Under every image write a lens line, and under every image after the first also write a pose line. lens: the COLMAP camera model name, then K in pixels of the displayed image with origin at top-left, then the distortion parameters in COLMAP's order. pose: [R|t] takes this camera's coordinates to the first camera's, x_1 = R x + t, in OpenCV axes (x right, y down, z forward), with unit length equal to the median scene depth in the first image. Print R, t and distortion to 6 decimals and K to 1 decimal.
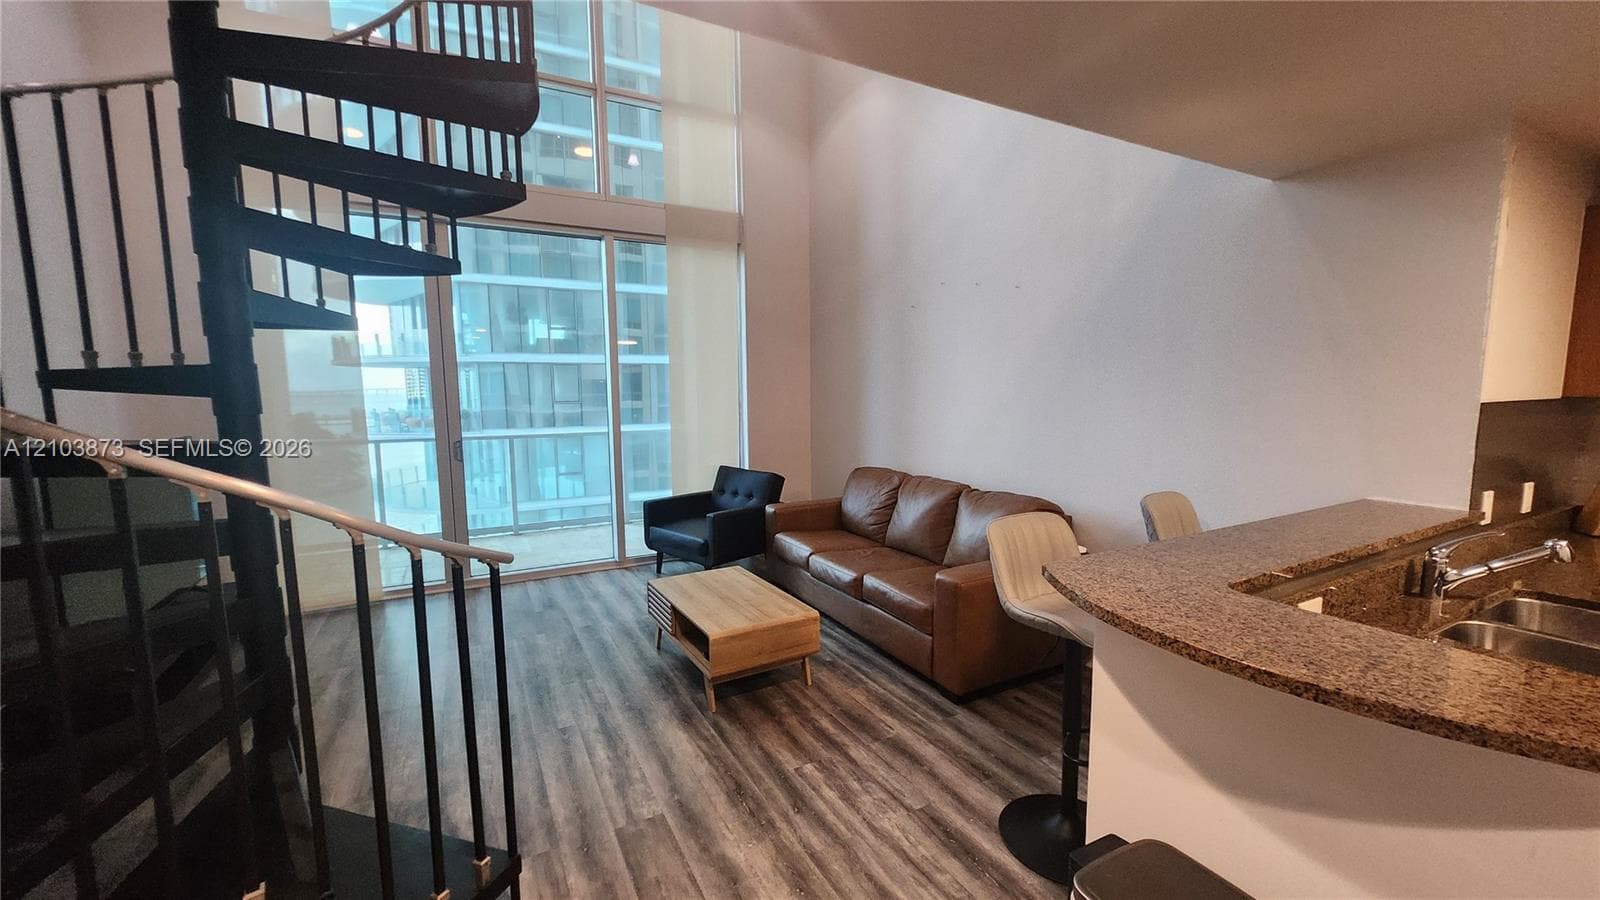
lens RADIAL K [[630.8, 0, 800.1], [0, 630.8, 456.9], [0, 0, 1]] dist [0.003716, -0.000151]
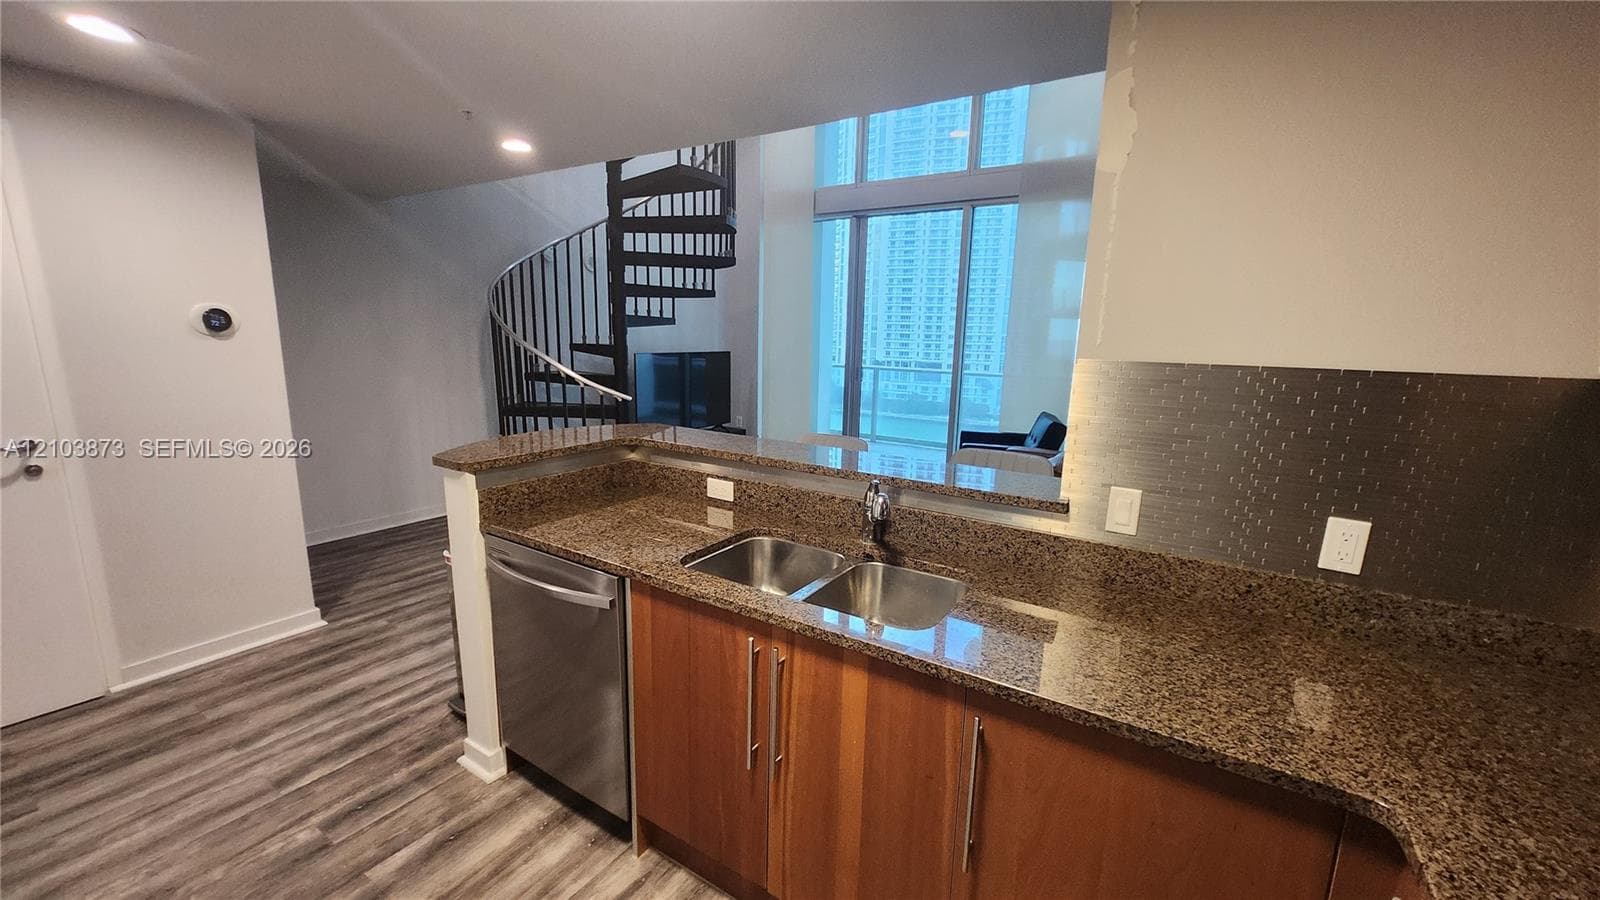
lens RADIAL K [[630.8, 0, 800.1], [0, 630.8, 456.9], [0, 0, 1]] dist [0.003716, -0.000151]
pose [[0.484448, 0.190026, -0.853932, 1.187227], [-0.127560, 0.981035, 0.145944, -0.029720], [0.865470, 0.038225, 0.499500, 0.254583]]
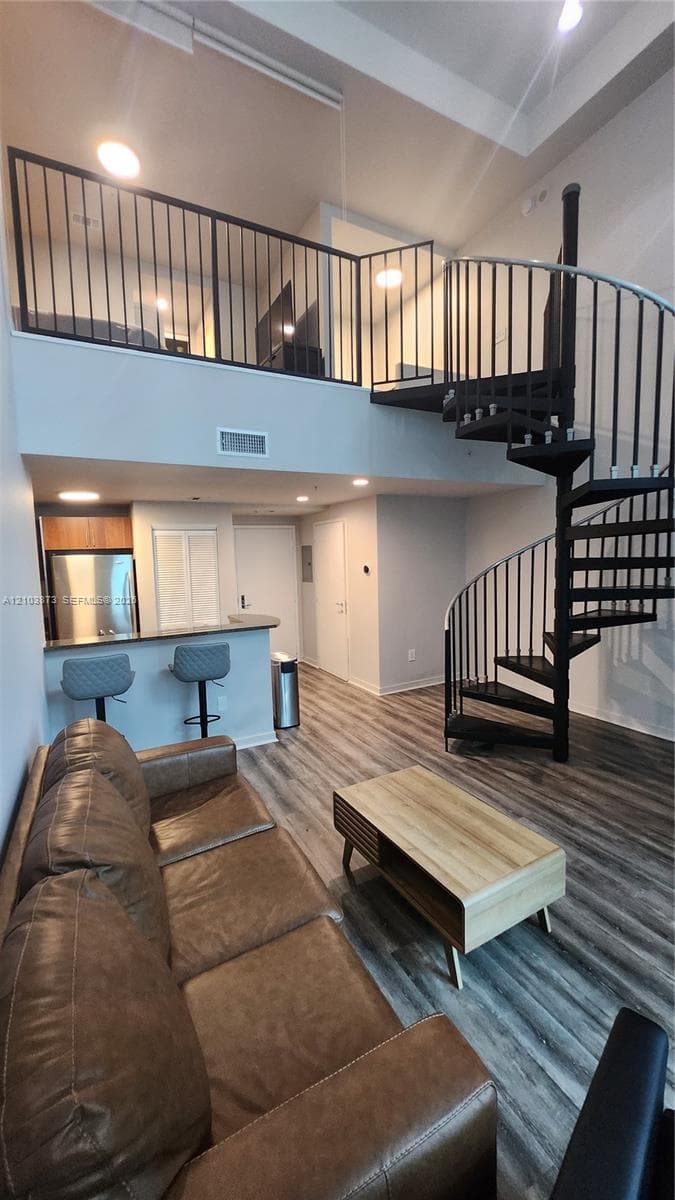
lens RADIAL K [[471.0, 0, 335.5], [0, 471.0, 599.5], [0, 0, 1]] dist [0.001441, -0.000710]
pose [[-0.999360, 0.033286, 0.013083, 0.005288], [0.035260, 0.978222, 0.204547, -0.277974], [-0.005990, 0.204877, -0.978769, 1.977917]]
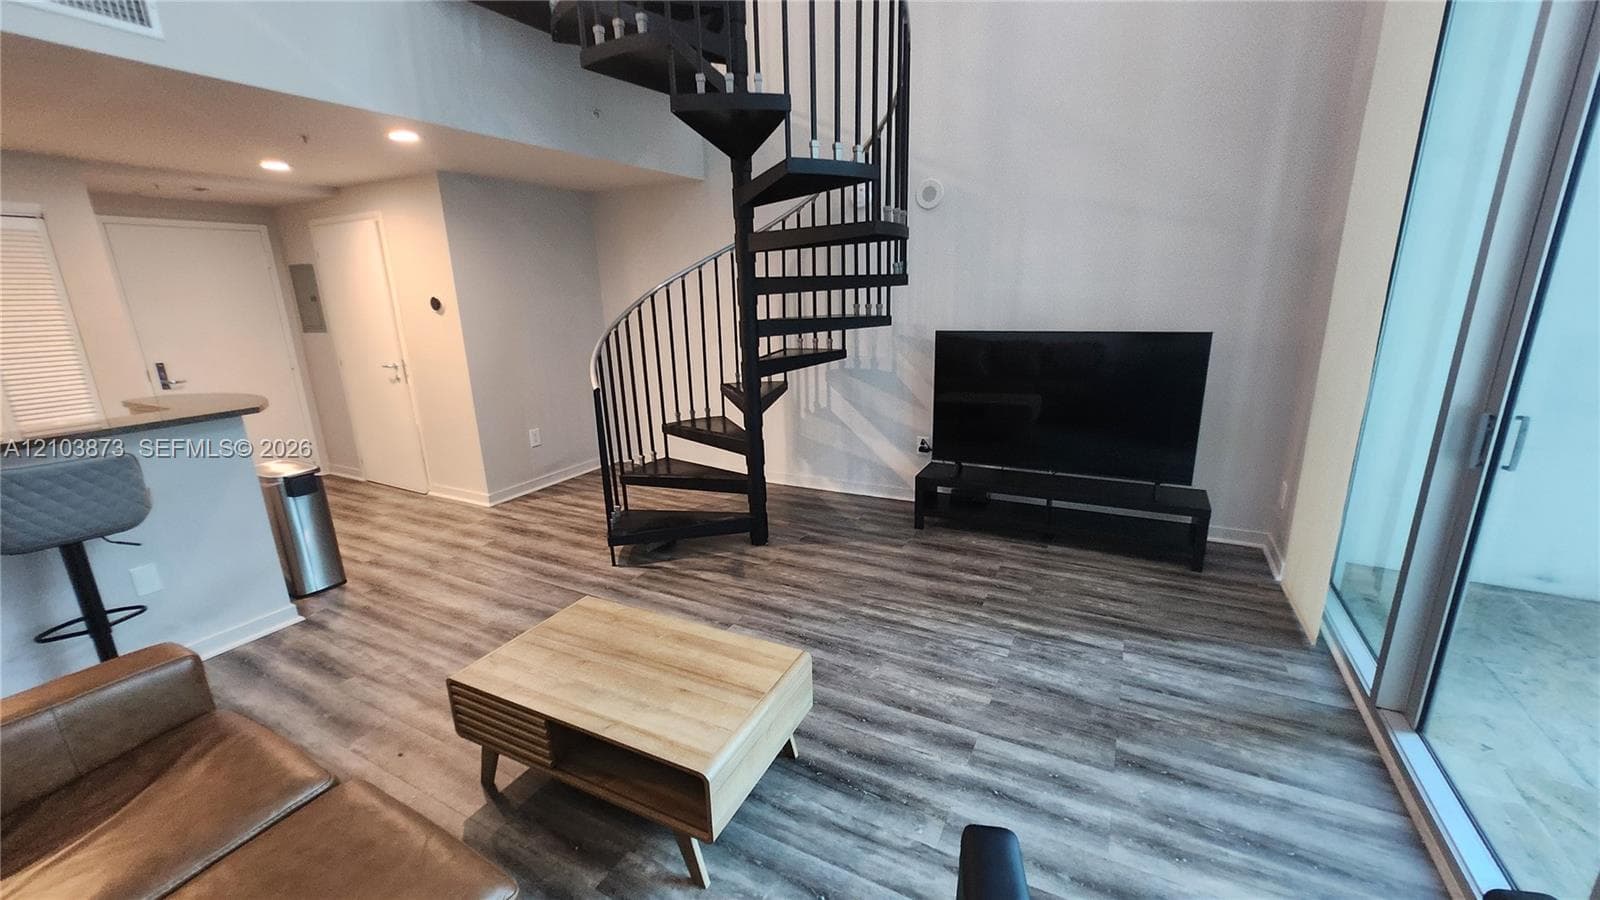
lens RADIAL K [[628.0, 0, 799.2], [0, 628.0, 456.1], [0, 0, 1]] dist [0.001441, -0.000710]
pose [[-0.832373, 0.169966, -0.527511, 0.034814], [-0.032083, 0.935440, 0.352027, -0.214677], [0.553287, 0.309942, -0.773181, 1.835180]]
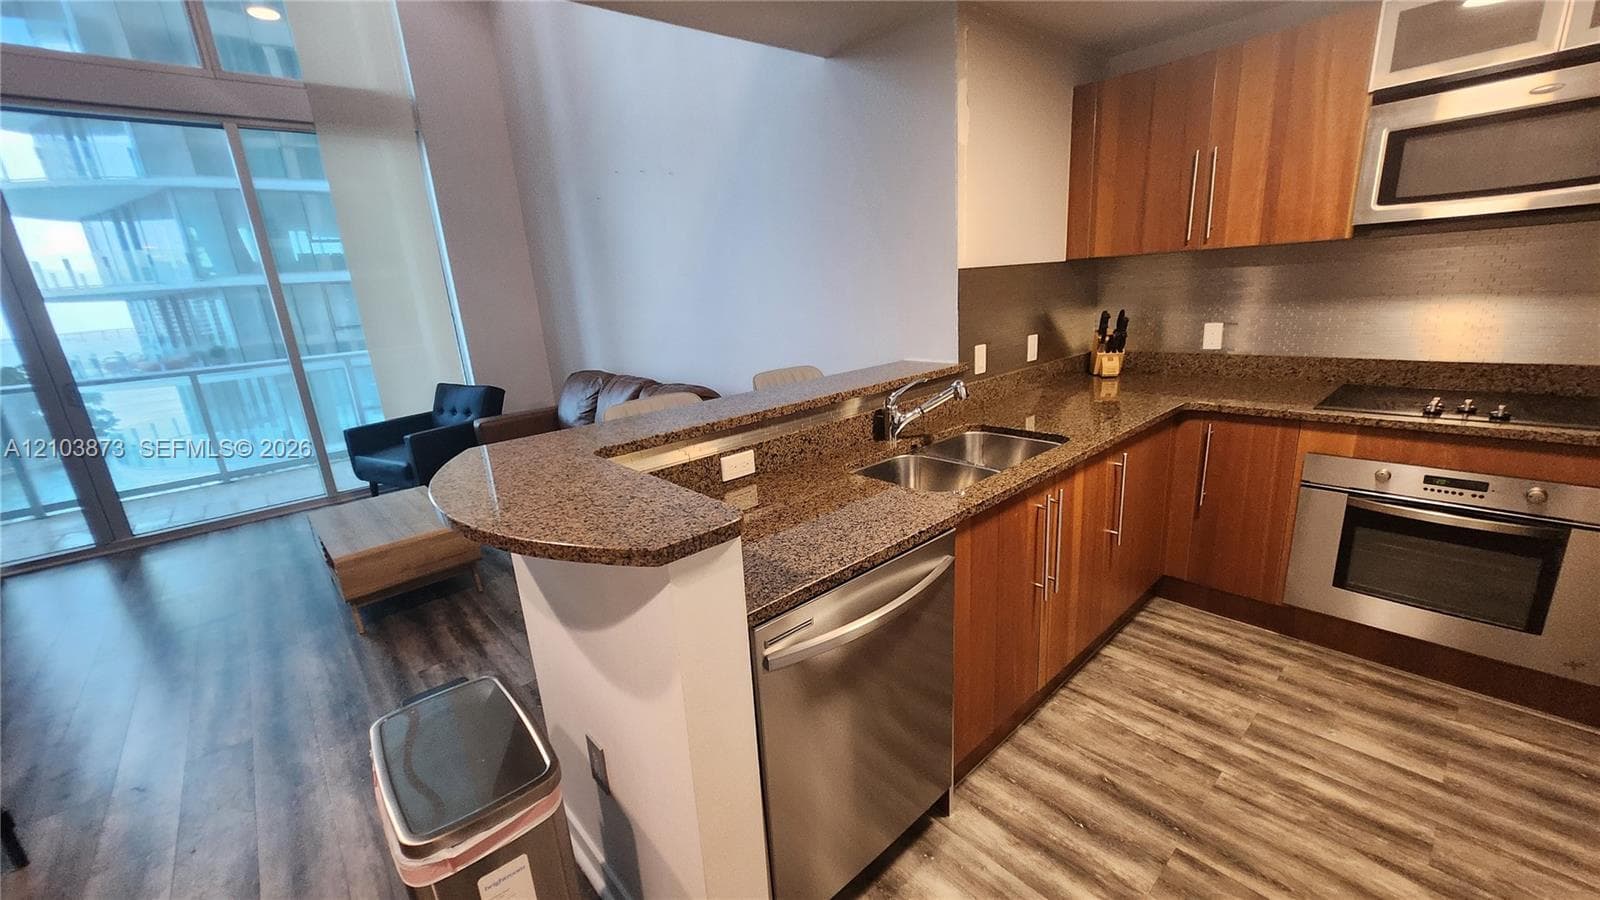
lens RADIAL K [[628.0, 0, 799.2], [0, 628.0, 456.1], [0, 0, 1]] dist [0.001441, -0.000710]
pose [[0.972546, -0.115240, 0.202173, 0.390760], [0.083694, 0.983854, 0.158197, 0.034238], [-0.217139, -0.136933, 0.966488, -0.070505]]
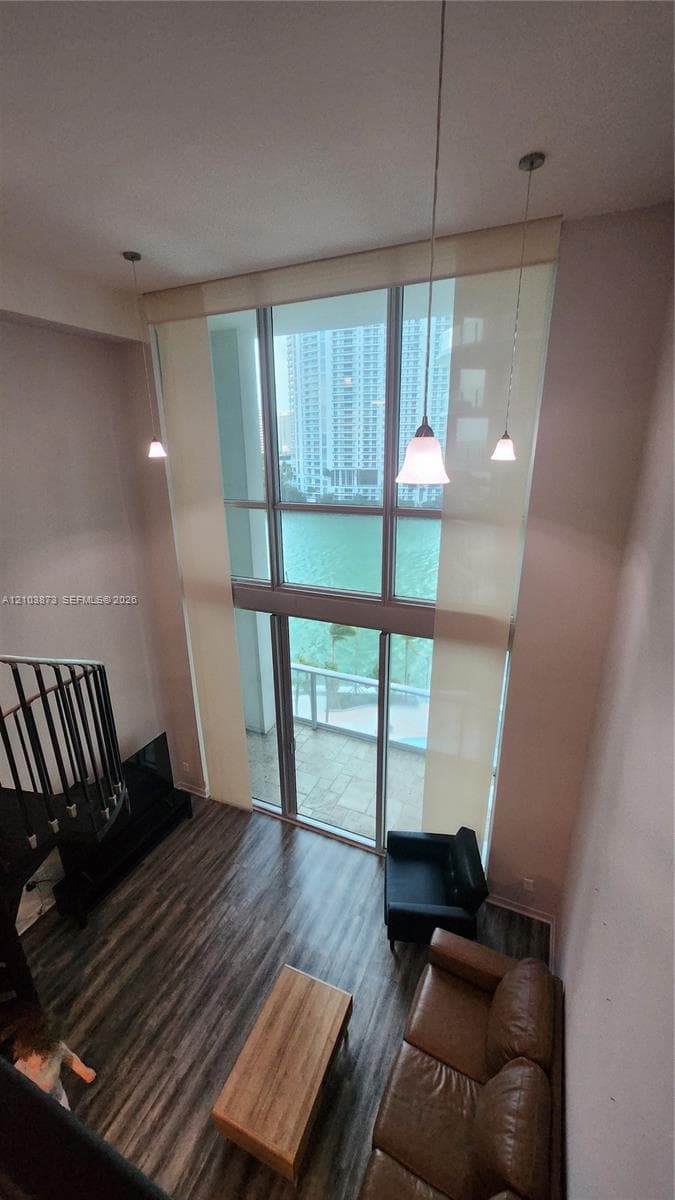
lens RADIAL K [[473.1, 0, 337.5], [0, 473.1, 600.0], [0, 0, 1]] dist [-0.000507, -0.000347]
pose [[0.602011, 0.246085, -0.759622, 0.562627], [-0.085196, 0.965690, 0.245324, -1.128322], [0.793930, -0.082972, 0.602321, 0.709644]]
